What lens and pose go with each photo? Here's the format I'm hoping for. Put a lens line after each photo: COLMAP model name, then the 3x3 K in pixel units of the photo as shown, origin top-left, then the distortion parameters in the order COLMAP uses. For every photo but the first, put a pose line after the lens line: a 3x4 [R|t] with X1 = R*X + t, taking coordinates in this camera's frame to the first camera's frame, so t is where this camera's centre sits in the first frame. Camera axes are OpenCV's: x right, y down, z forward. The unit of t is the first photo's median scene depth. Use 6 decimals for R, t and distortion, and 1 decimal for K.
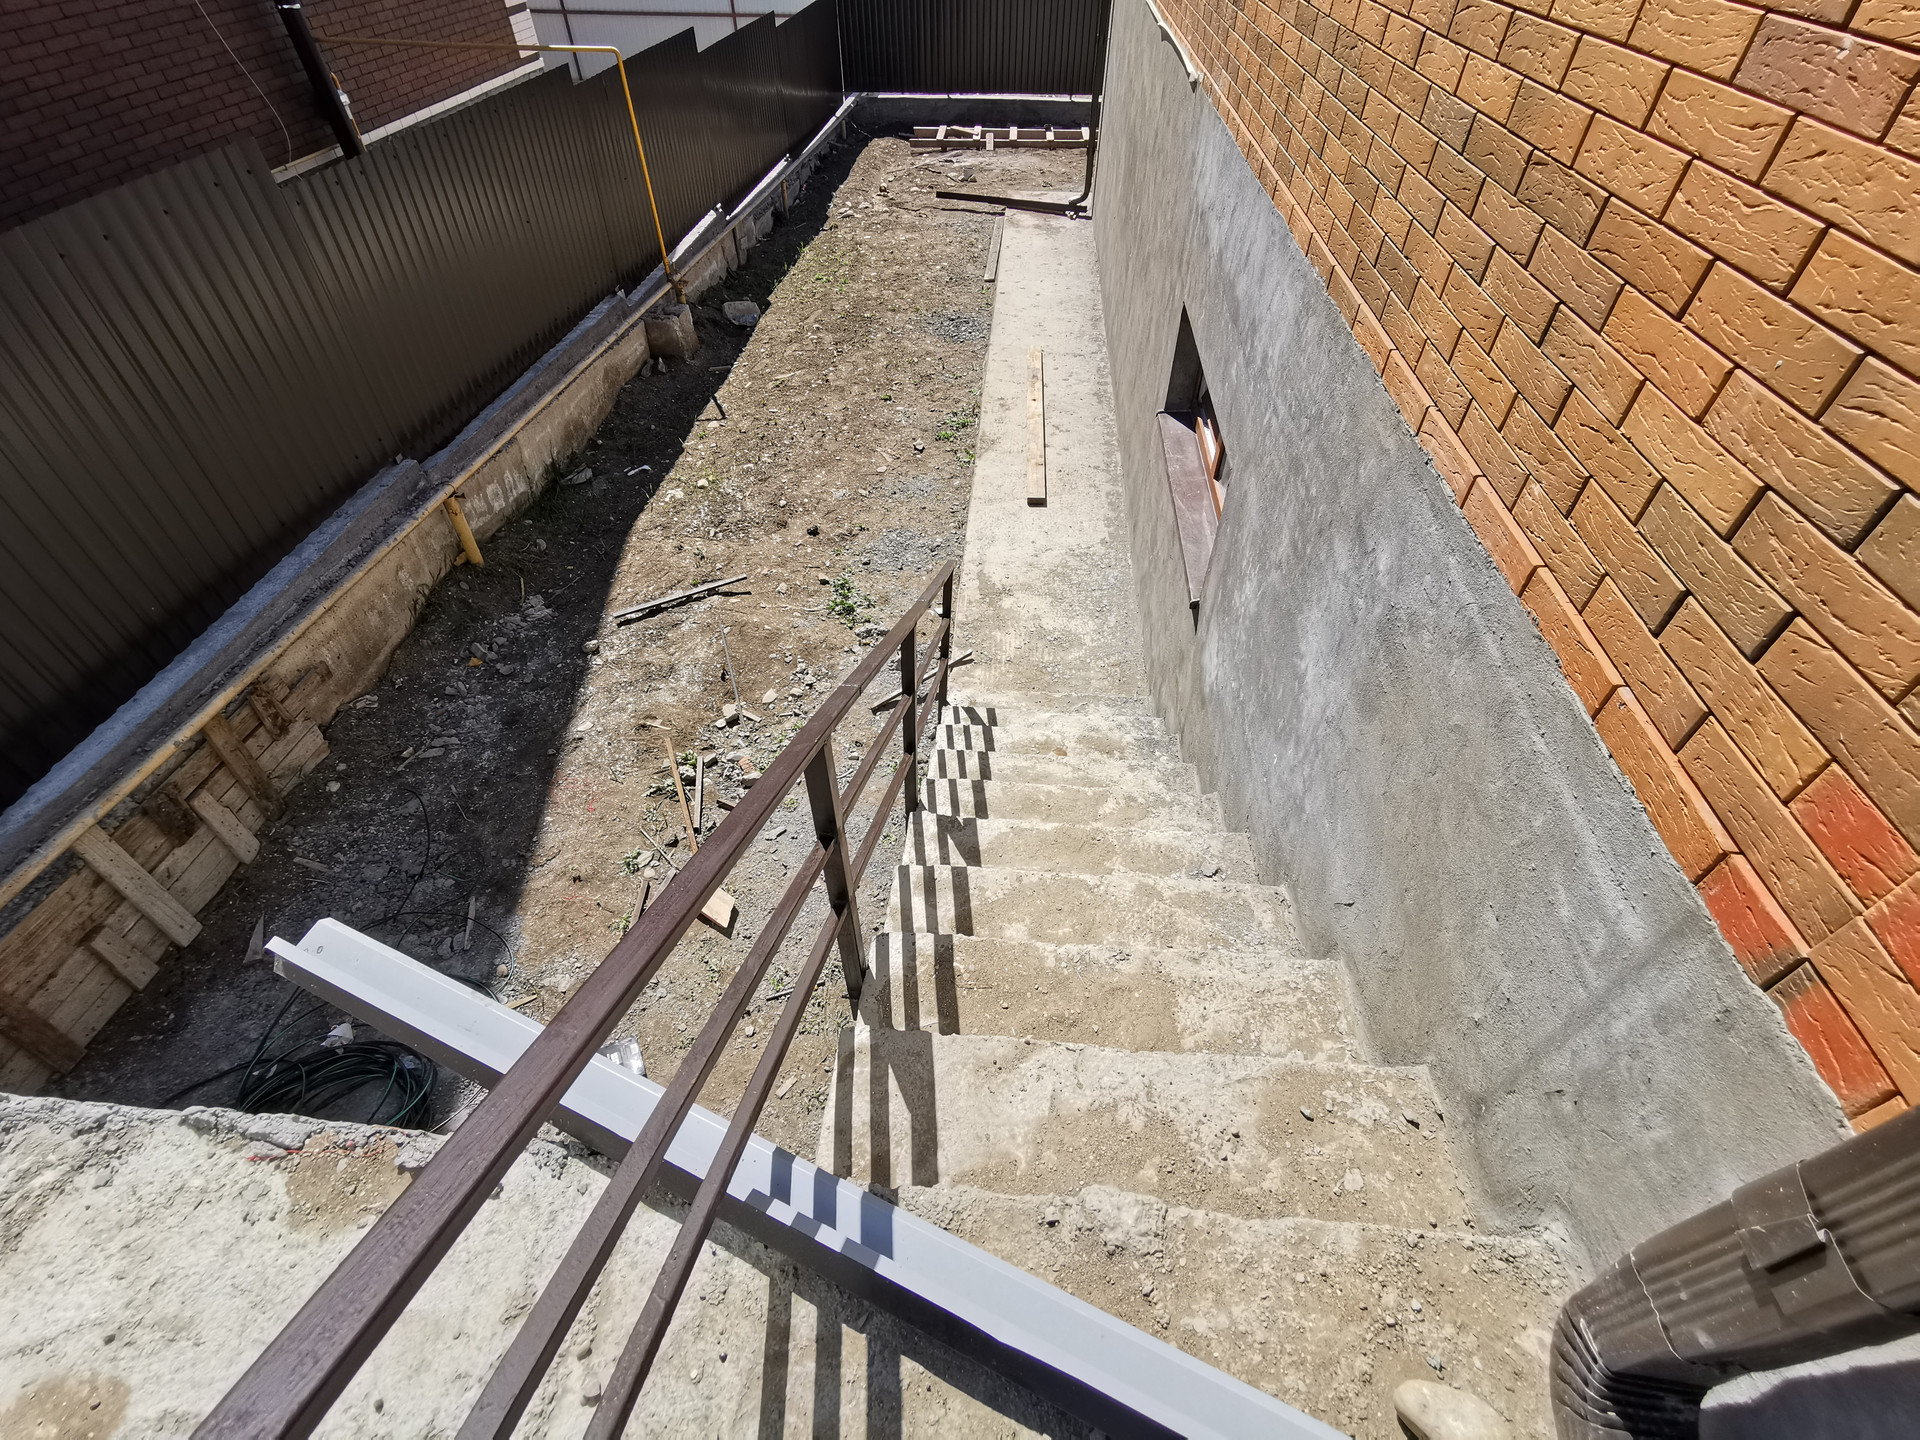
lens RADIAL K [[884.2, 0, 954.0], [0, 884.2, 717.3], [0, 0, 1]] dist [-0.006661, 0.011272]
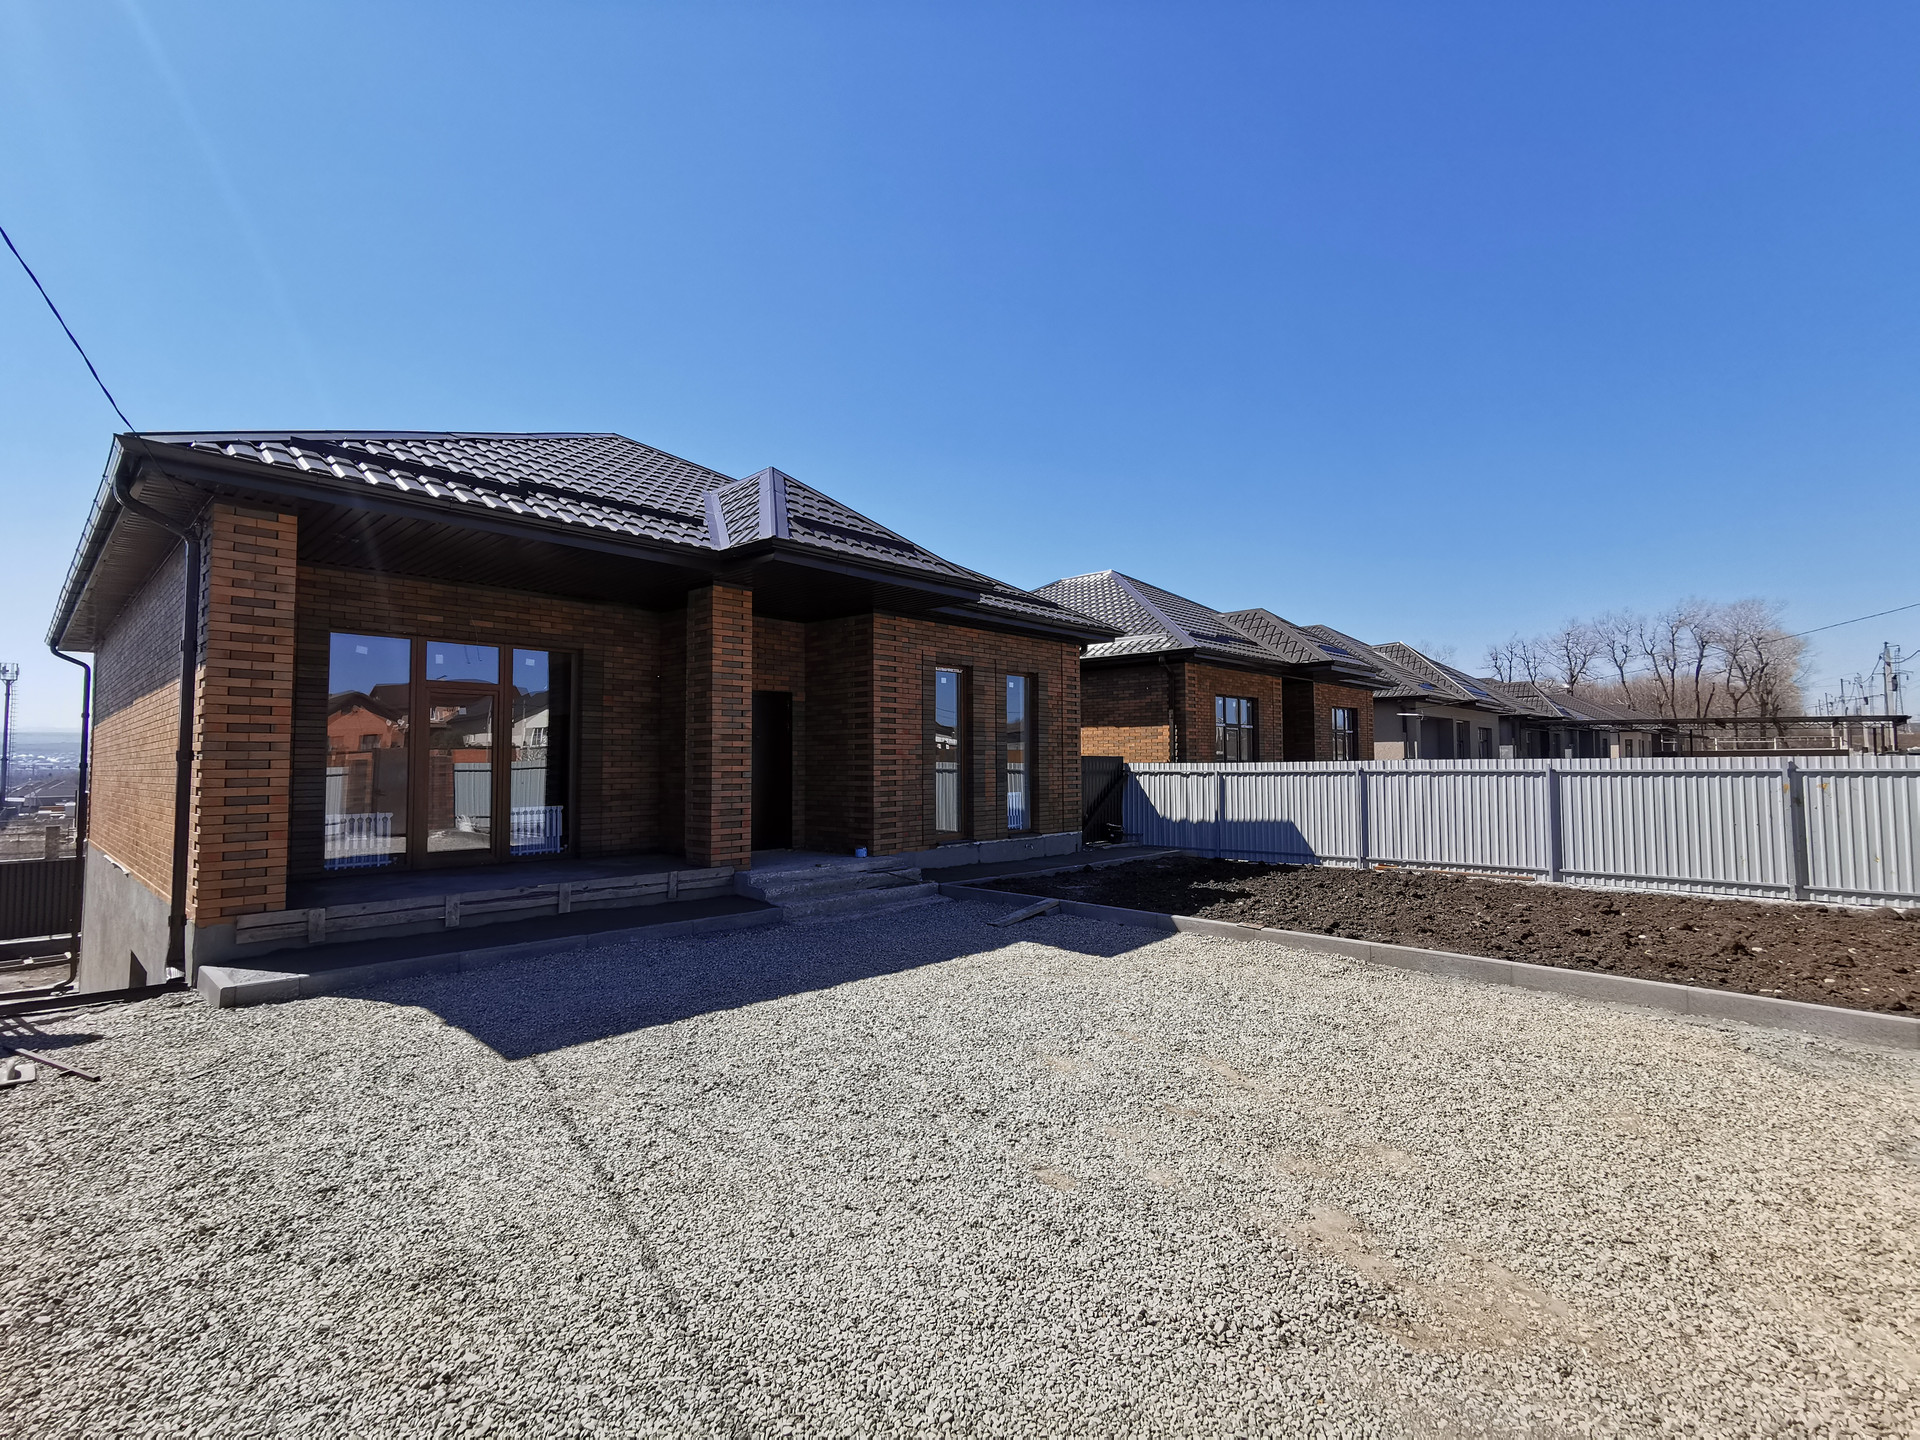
lens RADIAL K [[884.2, 0, 954.0], [0, 884.2, 717.3], [0, 0, 1]] dist [-0.006661, 0.011272]
pose [[0.624110, 0.026245, 0.780895, -0.081846], [0.562418, 0.678683, -0.472308, 0.534996], [-0.542377, 0.733962, 0.408812, -0.580493]]
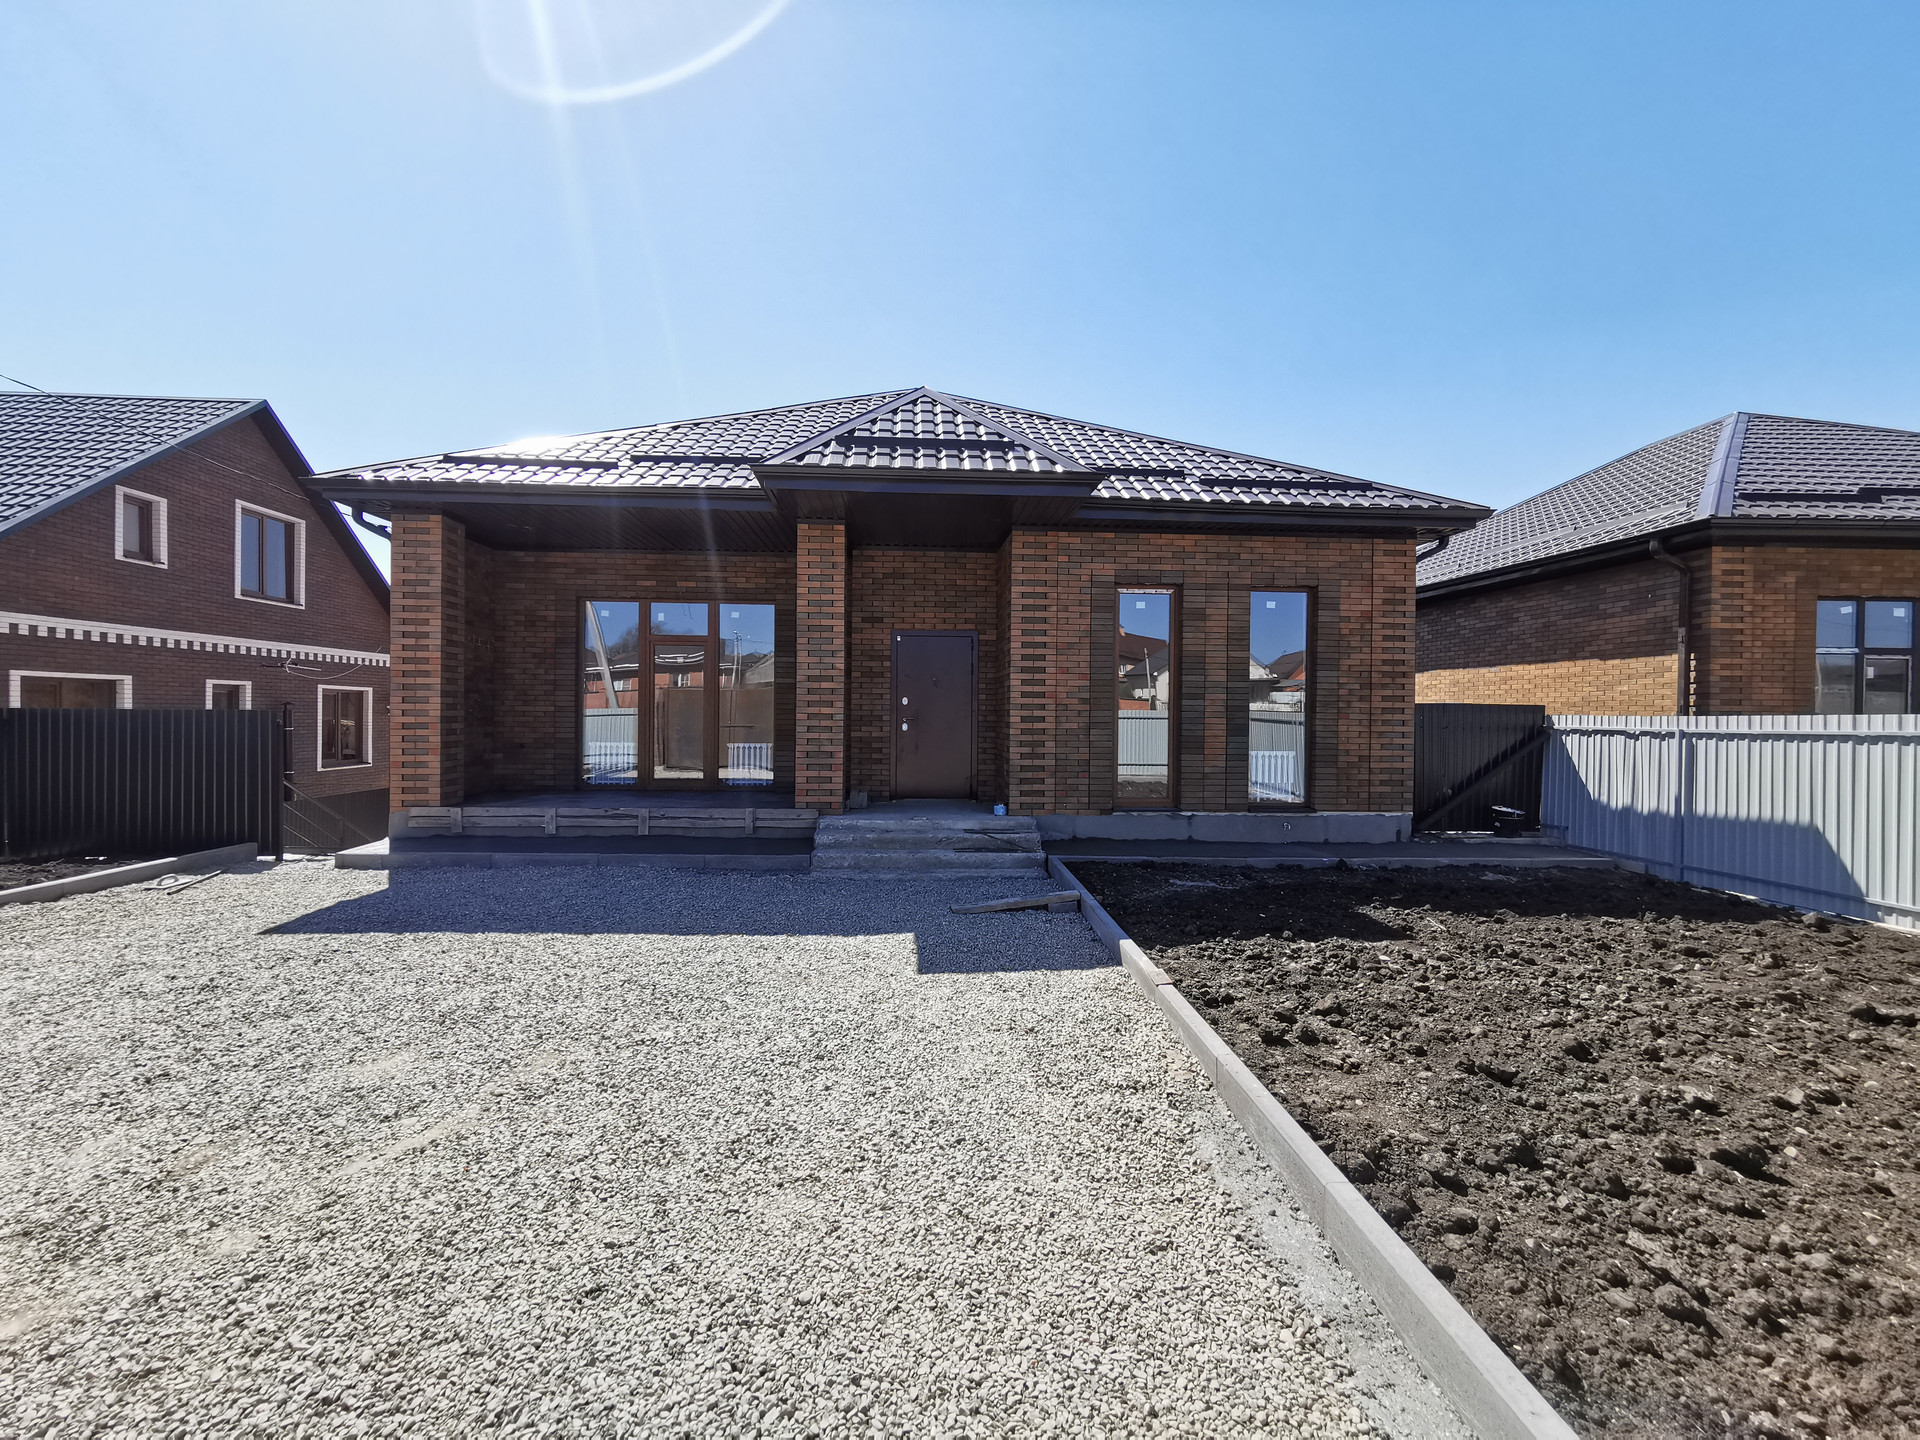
lens RADIAL K [[884.2, 0, 954.0], [0, 884.2, 717.3], [0, 0, 1]] dist [-0.006661, 0.011272]
pose [[0.990461, -0.001324, 0.137789, 0.495209], [0.098161, 0.708549, -0.698801, 0.653054], [-0.096705, 0.705661, 0.701920, -0.679191]]
